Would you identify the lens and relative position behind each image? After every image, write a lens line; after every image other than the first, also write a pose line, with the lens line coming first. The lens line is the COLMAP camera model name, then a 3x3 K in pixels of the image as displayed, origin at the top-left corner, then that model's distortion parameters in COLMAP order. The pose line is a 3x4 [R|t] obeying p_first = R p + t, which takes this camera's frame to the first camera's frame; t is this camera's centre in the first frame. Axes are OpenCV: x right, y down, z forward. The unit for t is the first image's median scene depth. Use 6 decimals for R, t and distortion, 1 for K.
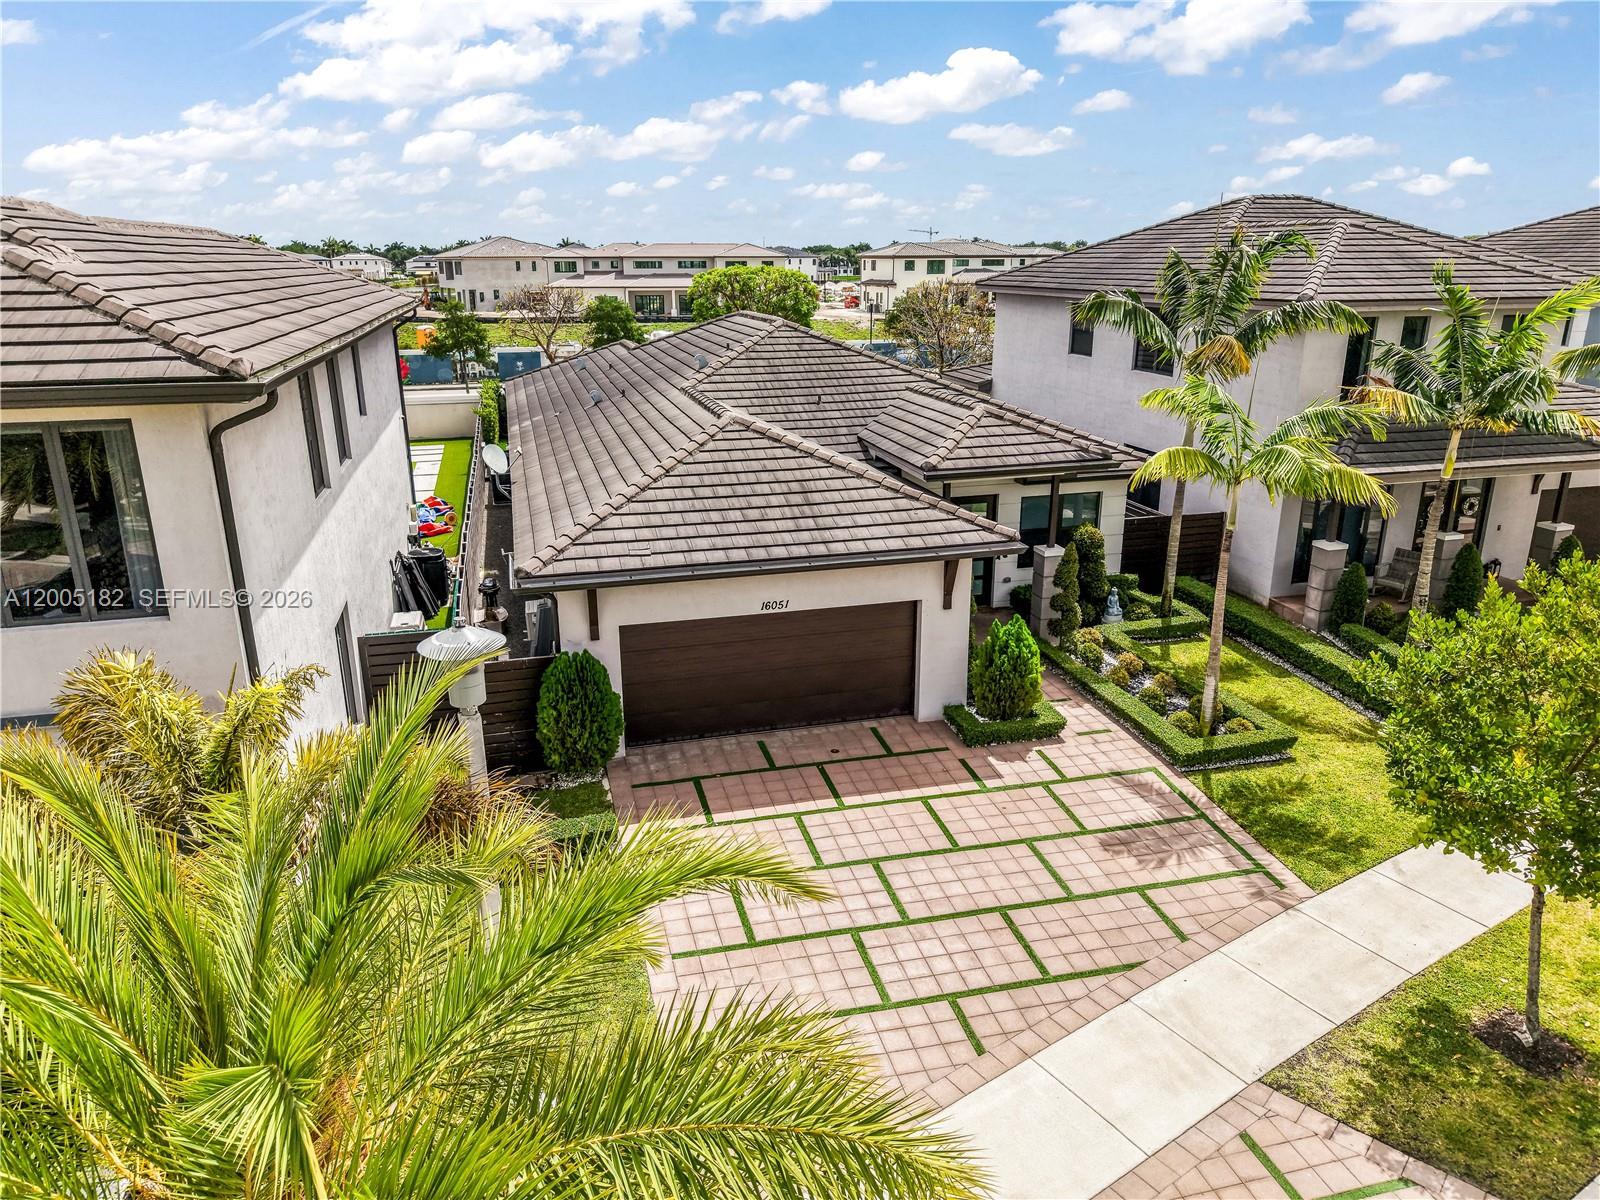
lens RADIAL K [[1079.0, 0, 784.5], [0, 1079.0, 596.3], [0, 0, 1]] dist [0.017178, -0.005802]
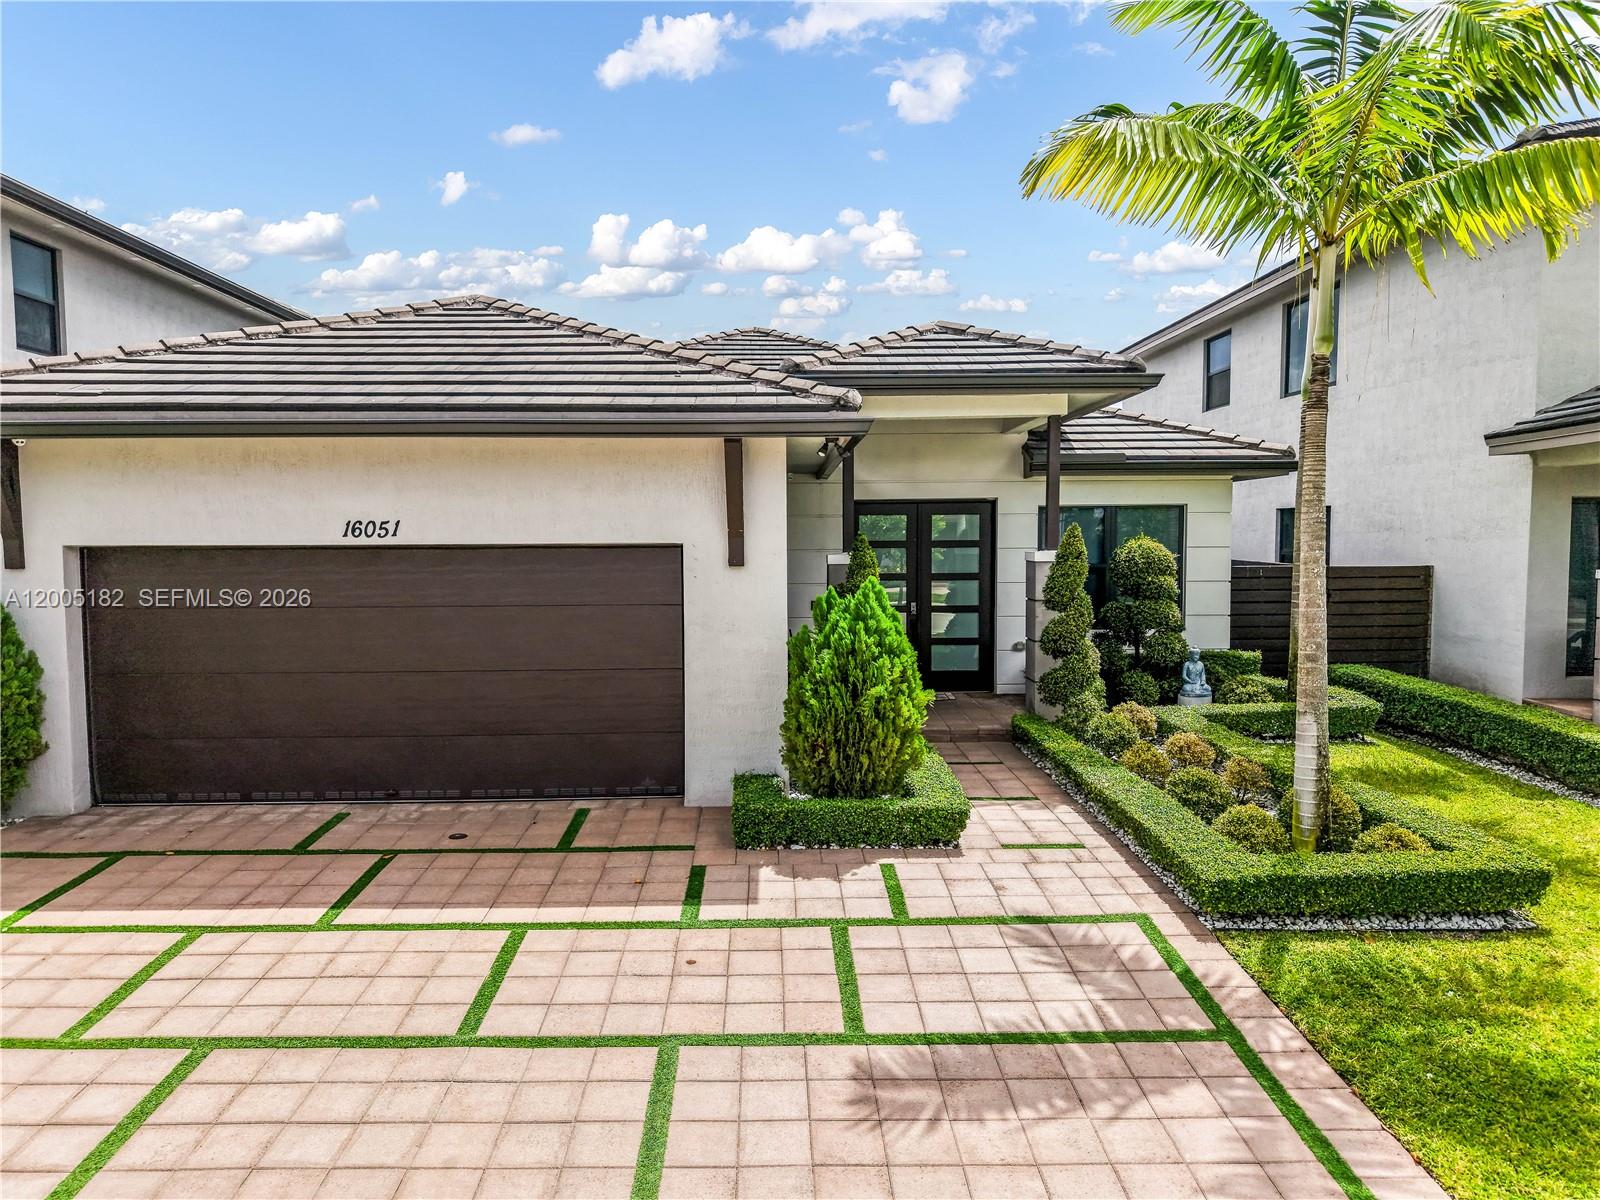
lens RADIAL K [[1079.0, 0, 799.0], [0, 1079.0, 600.6], [0, 0, 1]] dist [0.017178, -0.005802]
pose [[0.975718, 0.015759, -0.218462, 0.306873], [-0.067423, 0.970587, -0.231118, 0.148551], [0.208394, 0.240236, 0.948082, 0.573979]]
